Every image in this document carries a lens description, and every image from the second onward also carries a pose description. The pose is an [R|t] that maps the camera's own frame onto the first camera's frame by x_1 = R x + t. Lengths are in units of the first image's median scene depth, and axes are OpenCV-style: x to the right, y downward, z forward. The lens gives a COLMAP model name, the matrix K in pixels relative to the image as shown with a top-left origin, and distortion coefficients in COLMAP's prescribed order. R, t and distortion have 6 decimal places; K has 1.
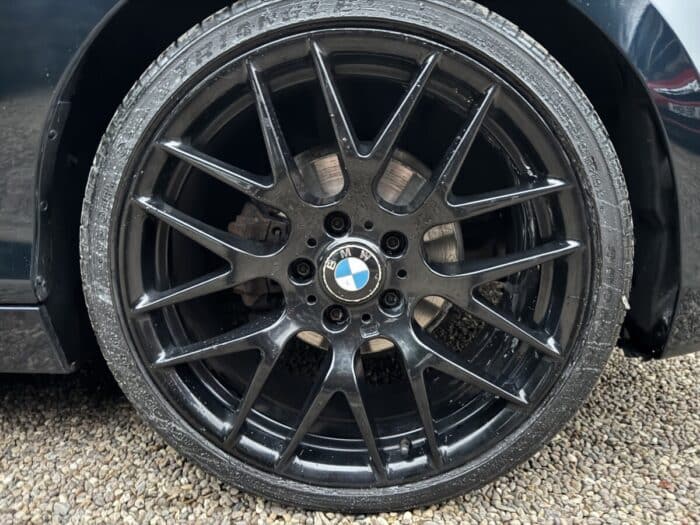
lens RADIAL K [[486.3, 0, 351.0], [0, 486.3, 275.4], [0, 0, 1]] dist [0.038179, -0.073505]
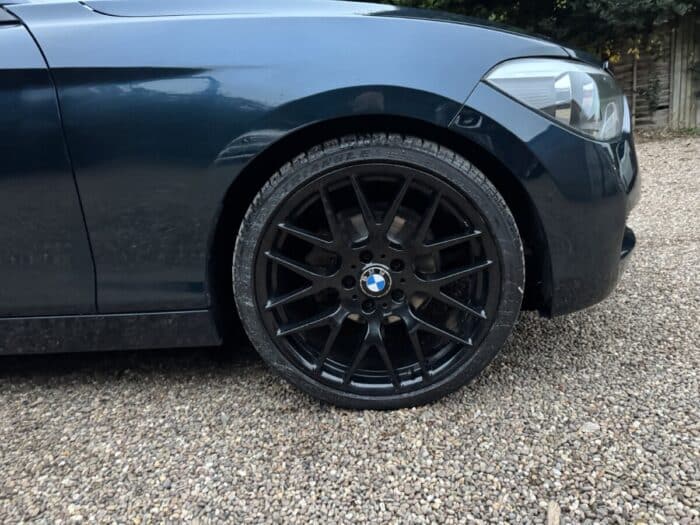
lens RADIAL K [[486.3, 0, 351.0], [0, 486.3, 275.4], [0, 0, 1]] dist [0.038179, -0.073505]
pose [[0.997362, -0.063059, -0.035960, -0.024029], [0.065107, 0.996135, 0.058954, -0.143790], [0.032103, -0.061139, 0.997613, -0.847209]]
